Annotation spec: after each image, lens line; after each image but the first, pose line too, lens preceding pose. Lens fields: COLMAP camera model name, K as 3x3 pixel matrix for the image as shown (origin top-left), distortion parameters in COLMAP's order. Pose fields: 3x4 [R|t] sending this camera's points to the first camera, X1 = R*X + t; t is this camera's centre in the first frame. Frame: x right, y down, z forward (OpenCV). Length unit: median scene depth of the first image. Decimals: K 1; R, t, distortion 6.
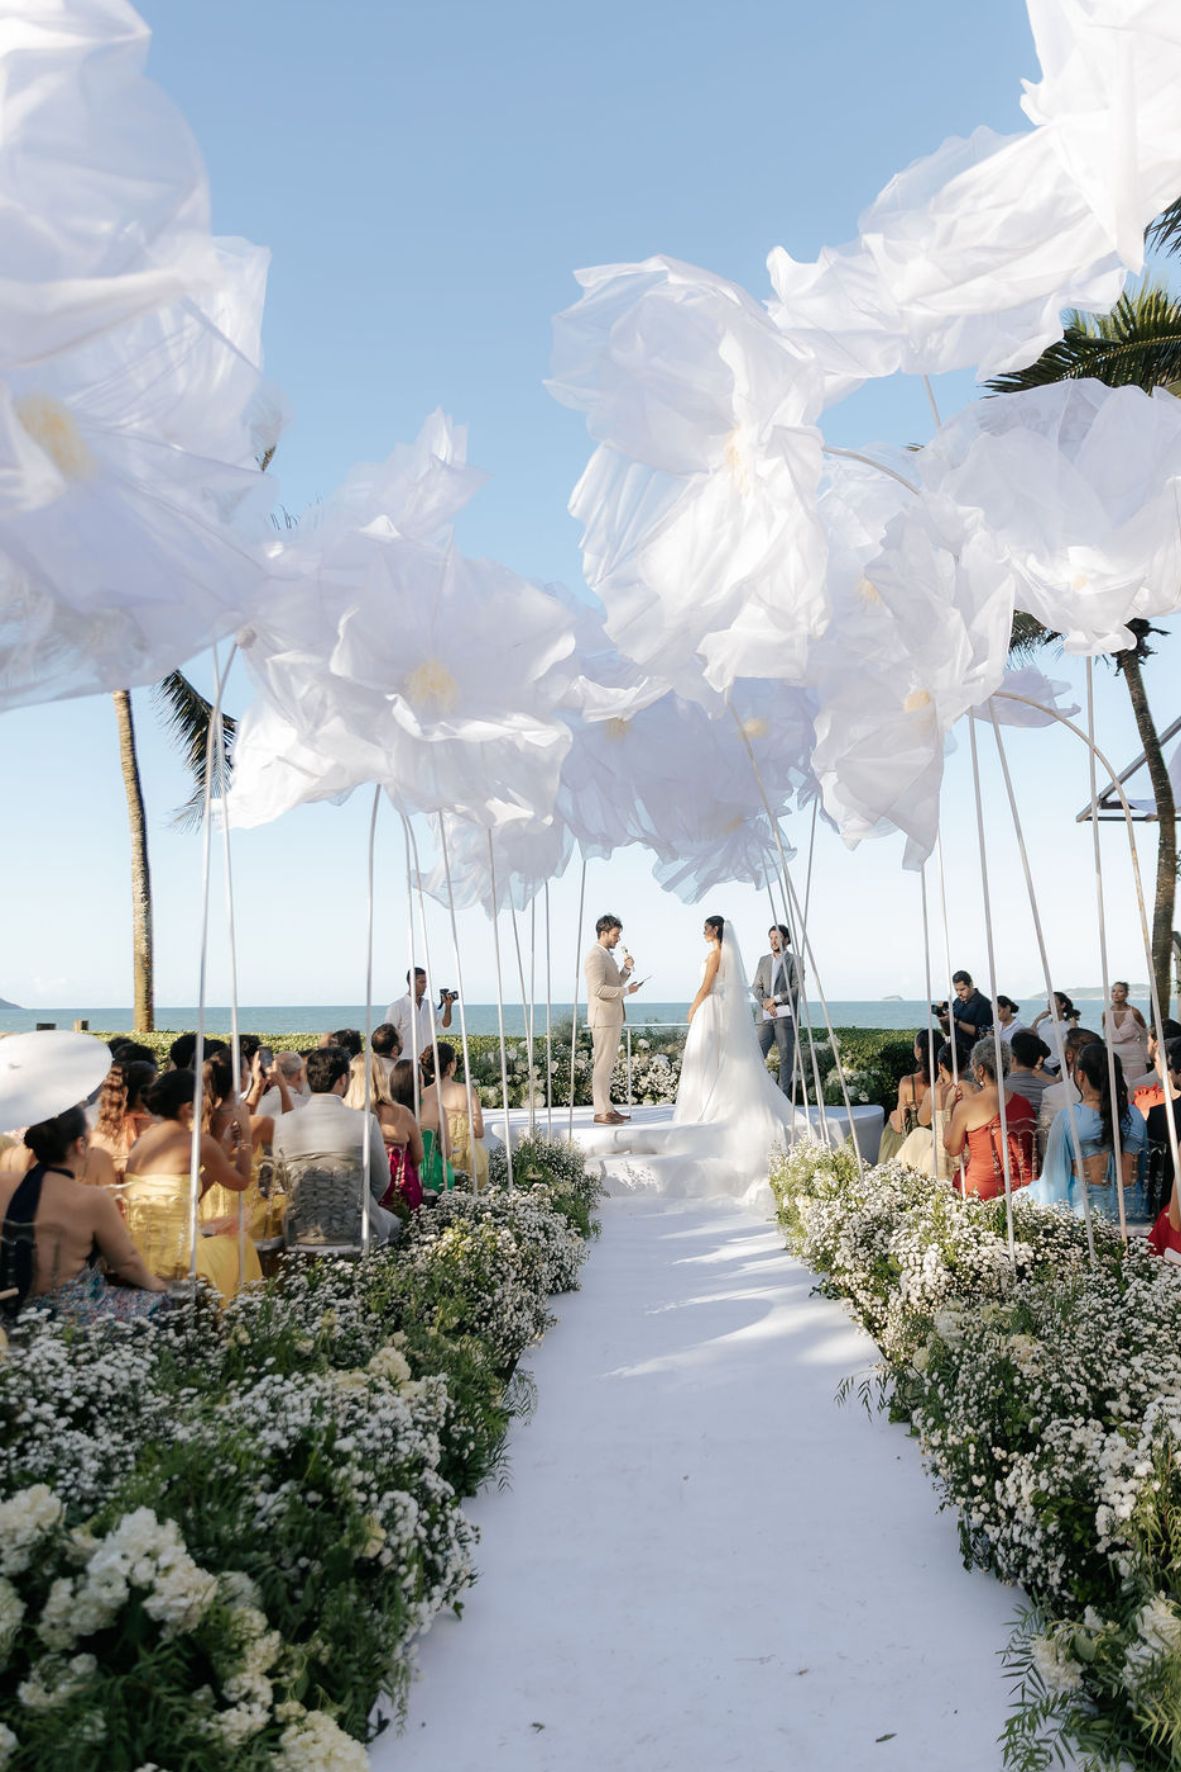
lens RADIAL K [[2300.0, 0, 590.5], [0, 2300.0, 886.0], [0, 0, 1]] dist [0.026007, 0.052463]
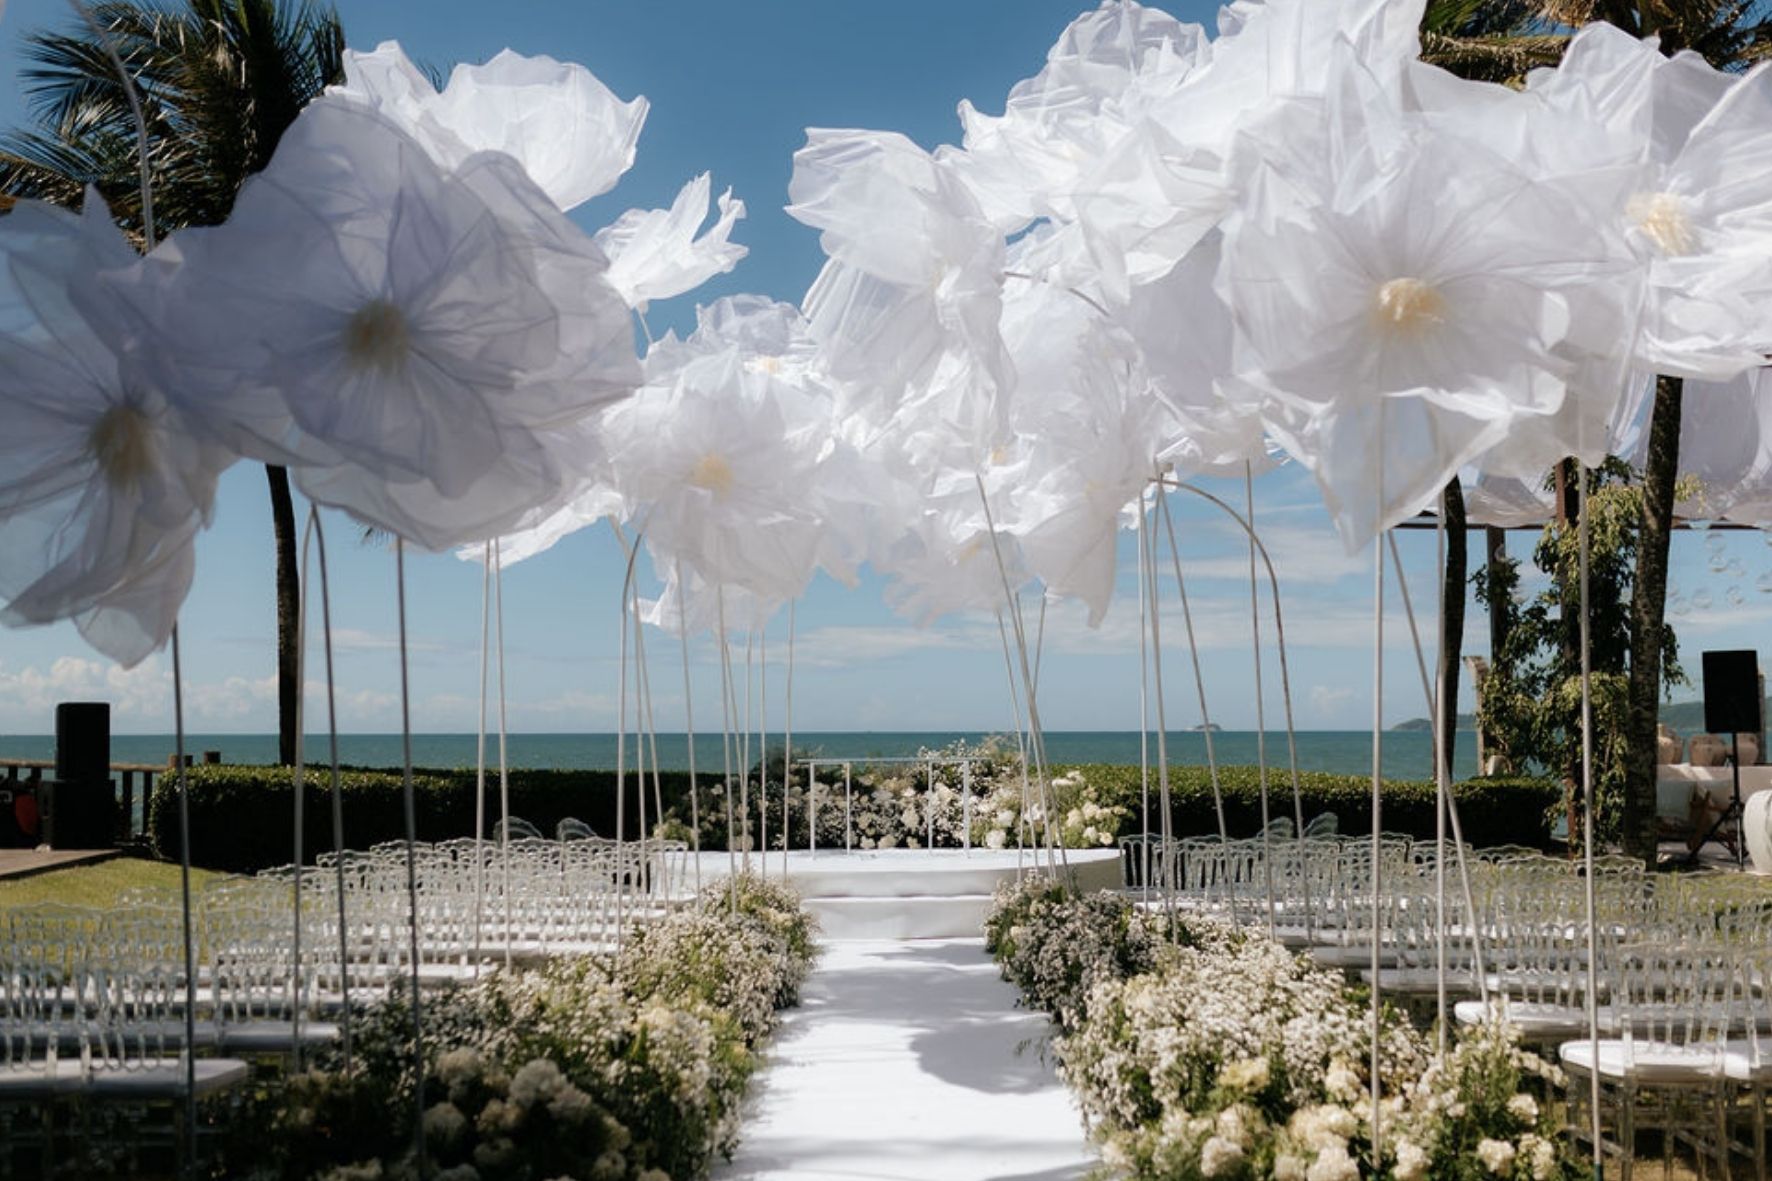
lens RADIAL K [[7271.8, 0, 886.0], [0, 7271.8, 590.5], [0, 0, 1]] dist [0.149363, 2.581946]
pose [[0.999696, 0.006952, 0.023671, -0.056406], [-0.007719, 0.999443, 0.032464, -0.154452], [-0.023432, -0.032637, 0.999193, -2.885603]]
